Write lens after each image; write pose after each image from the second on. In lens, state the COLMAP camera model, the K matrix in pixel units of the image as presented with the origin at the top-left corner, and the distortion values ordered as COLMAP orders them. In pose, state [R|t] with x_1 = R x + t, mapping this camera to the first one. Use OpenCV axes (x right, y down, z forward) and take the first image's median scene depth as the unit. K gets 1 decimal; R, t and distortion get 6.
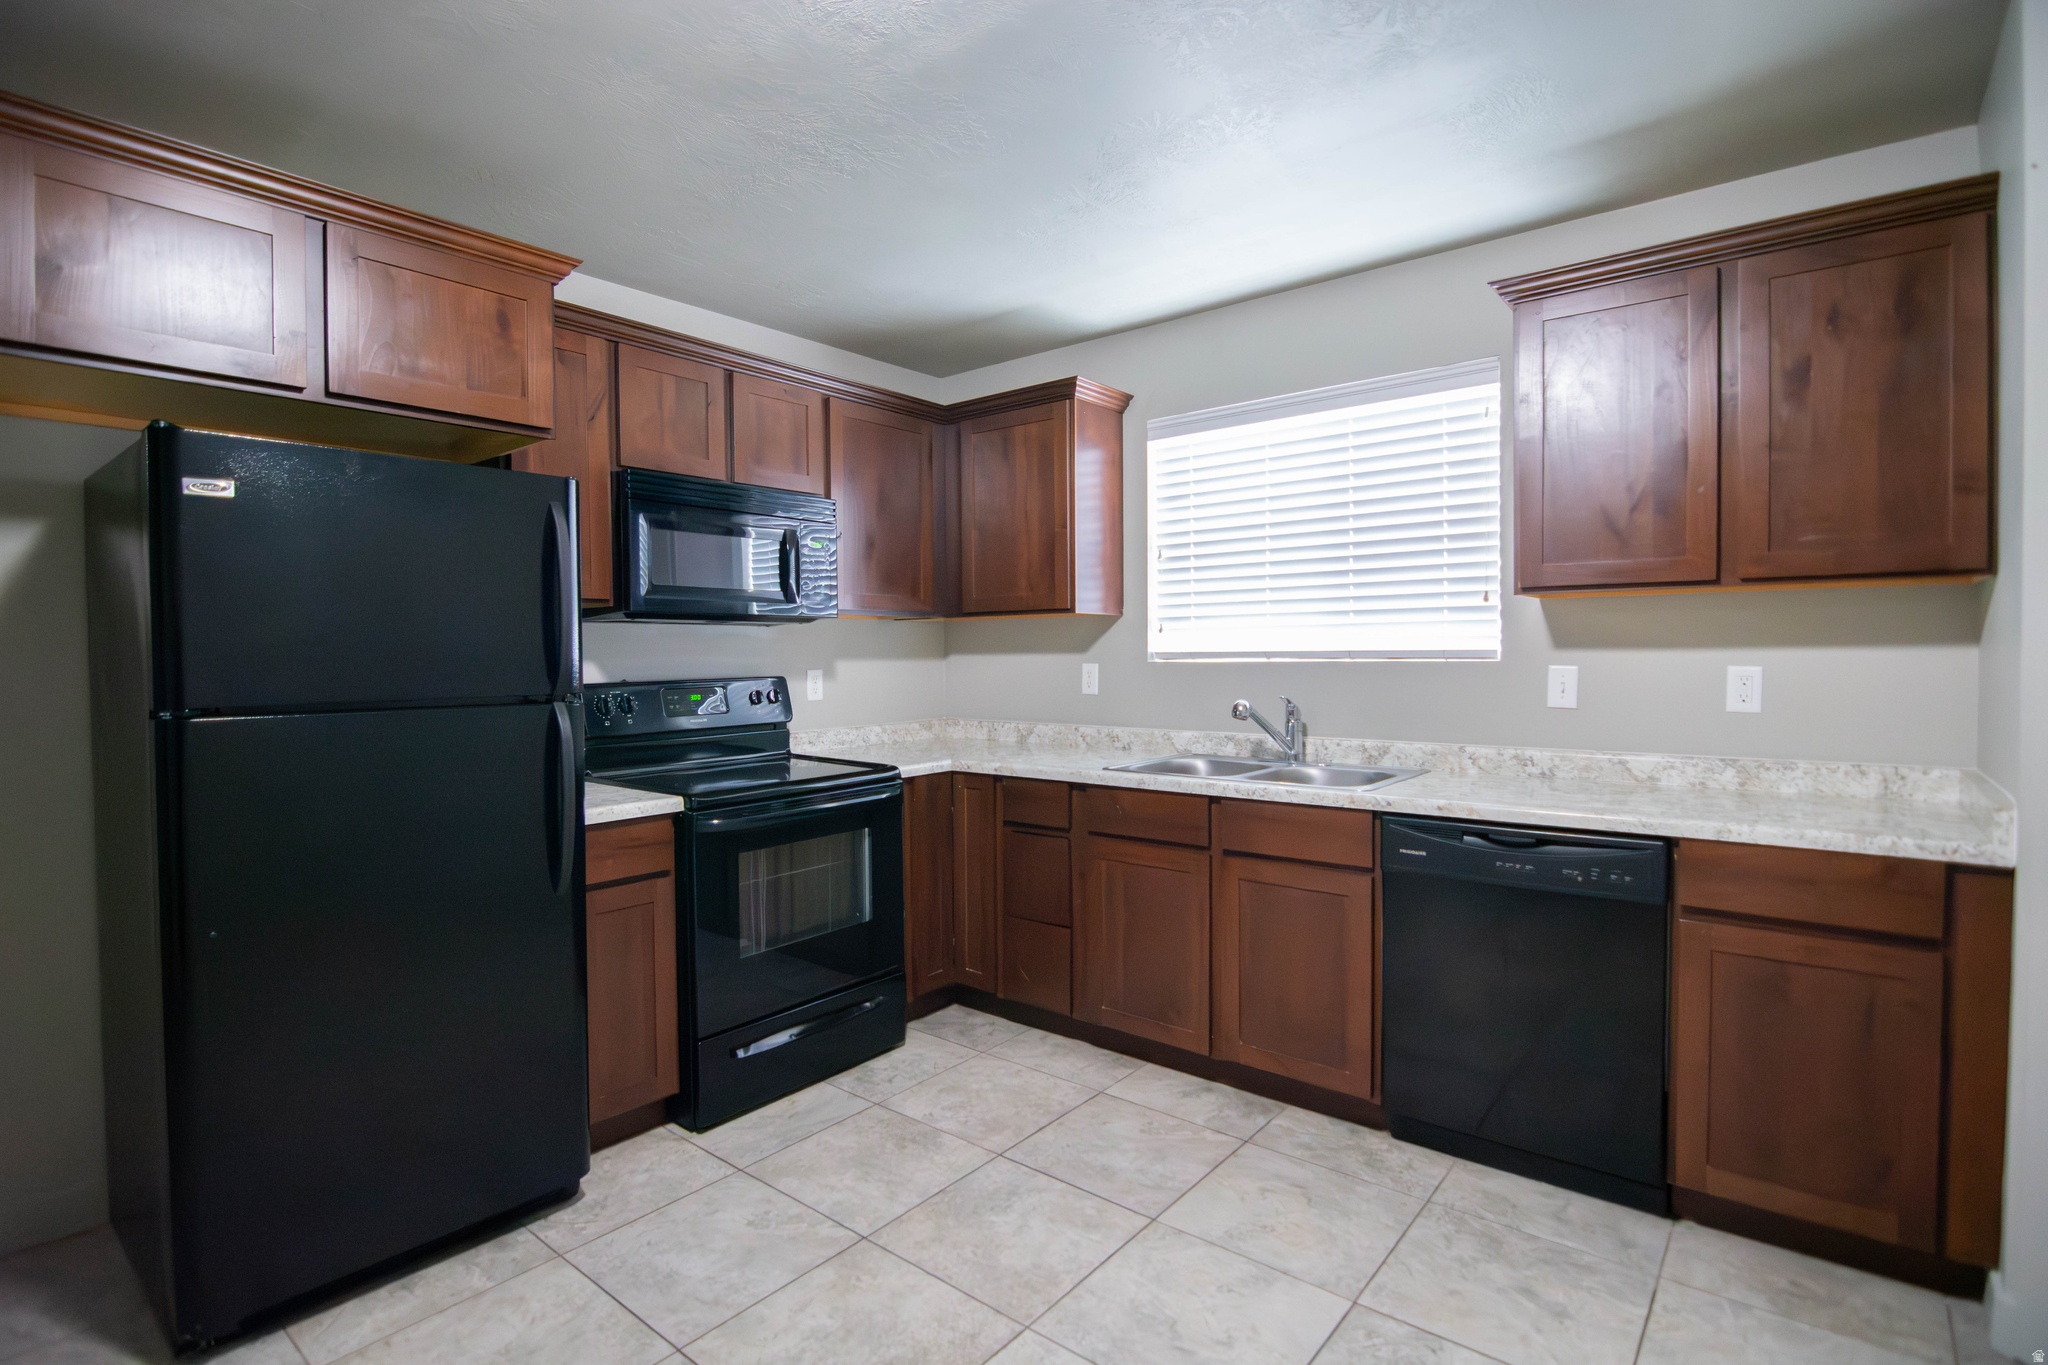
lens RADIAL K [[980.1, 0, 1024.0], [0, 980.1, 682.5], [0, 0, 1]] dist [-0.000650, -0.014180]
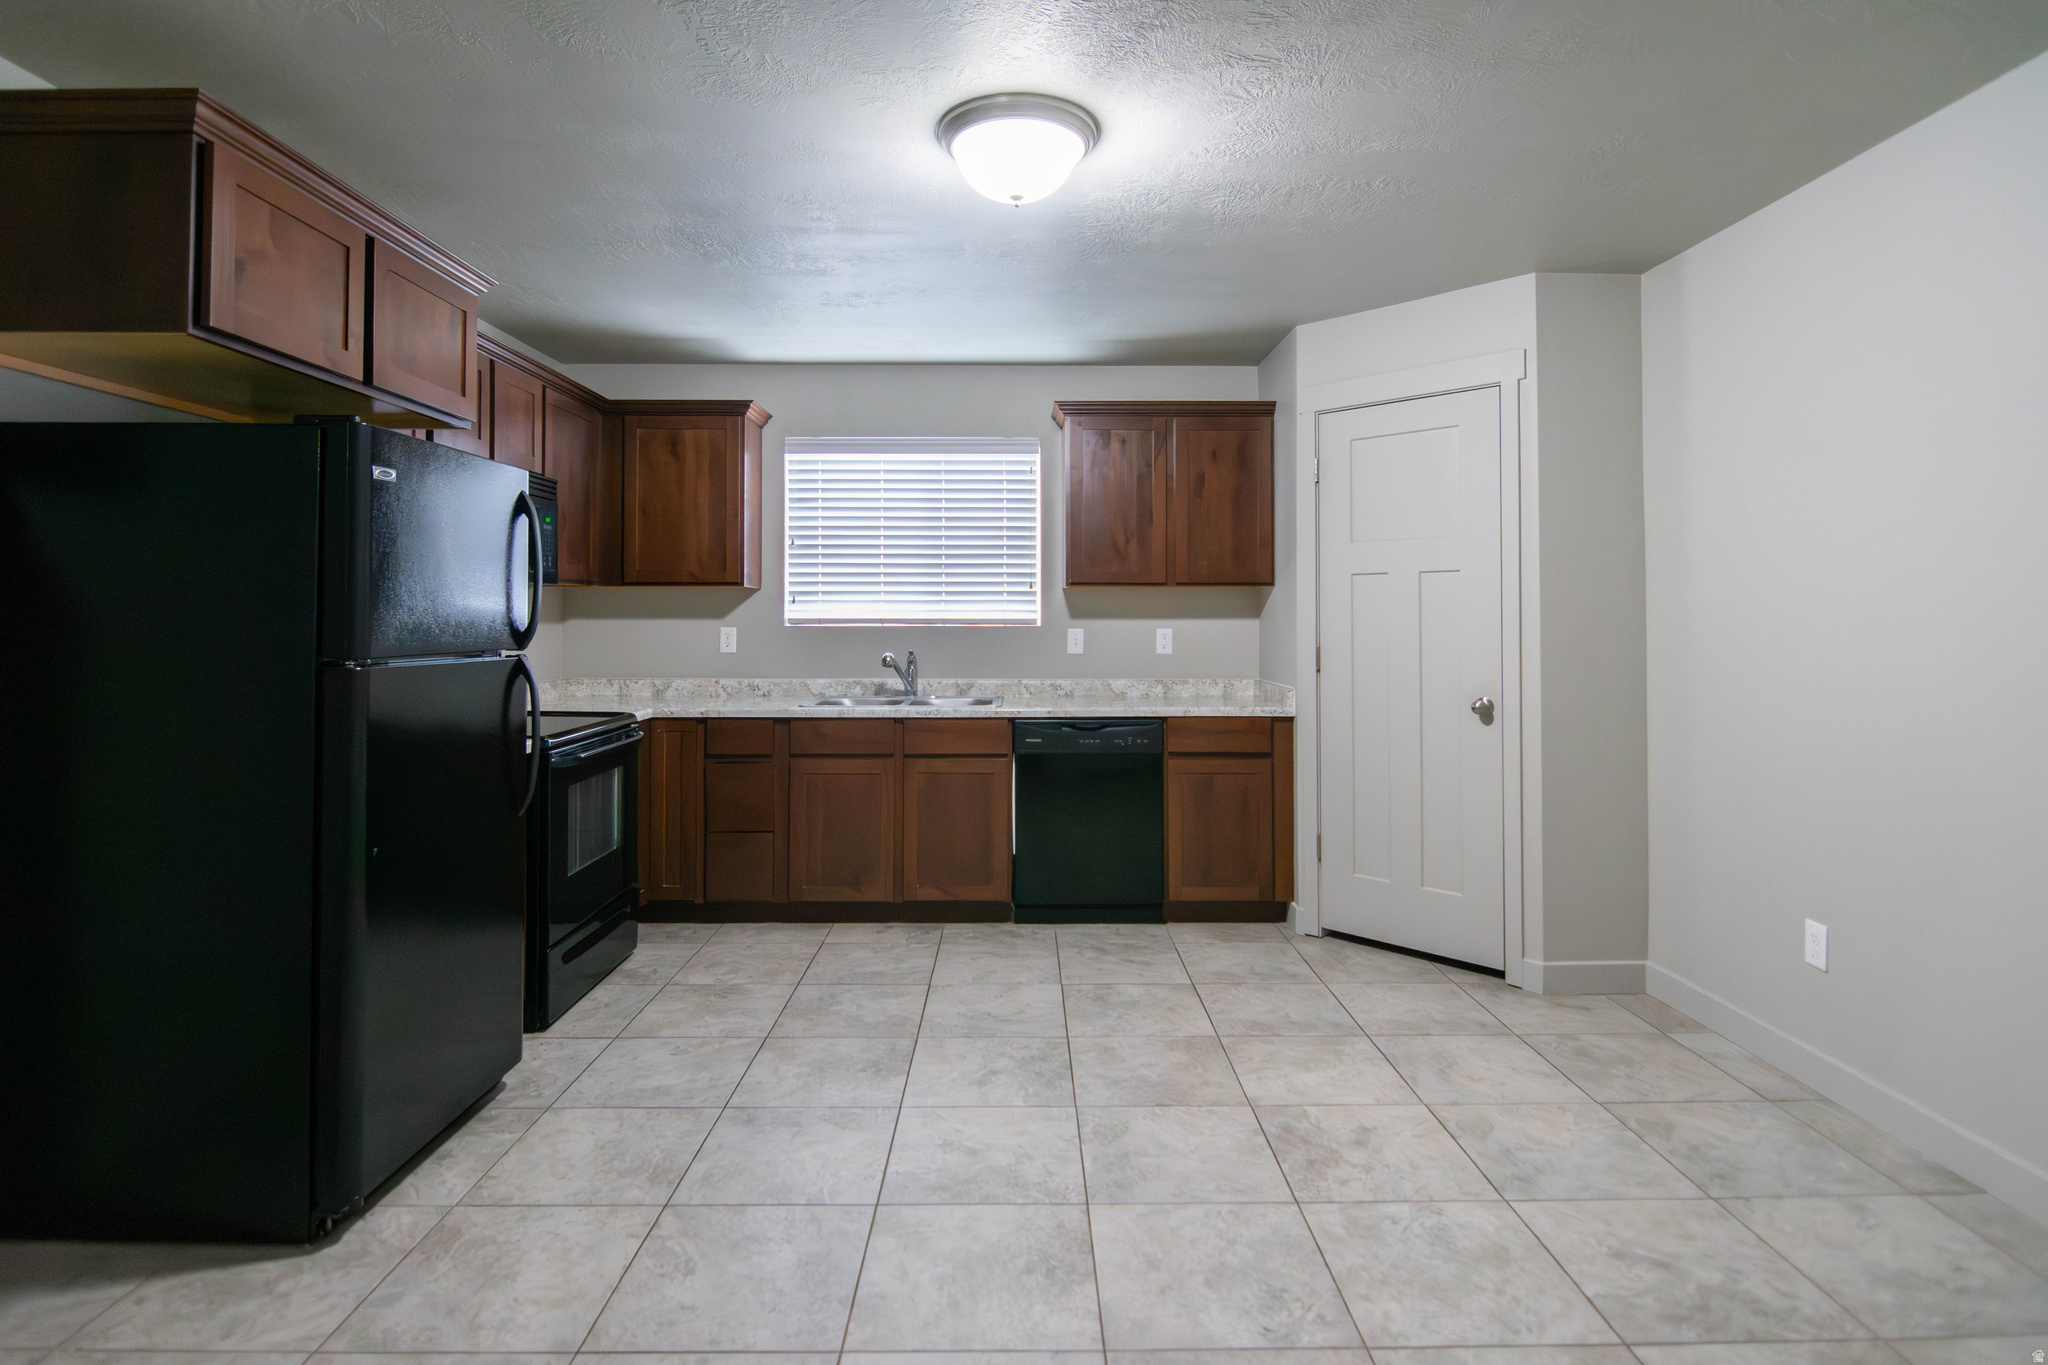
lens RADIAL K [[1019.4, 0, 1028.3], [0, 1019.4, 608.4], [0, 0, 1]] dist [0.001883, 0.000007]
pose [[0.768567, 0.017077, 0.639542, -0.617205], [0.011926, 0.999088, -0.041010, 0.018107], [-0.639658, 0.039146, 0.767662, -0.282111]]
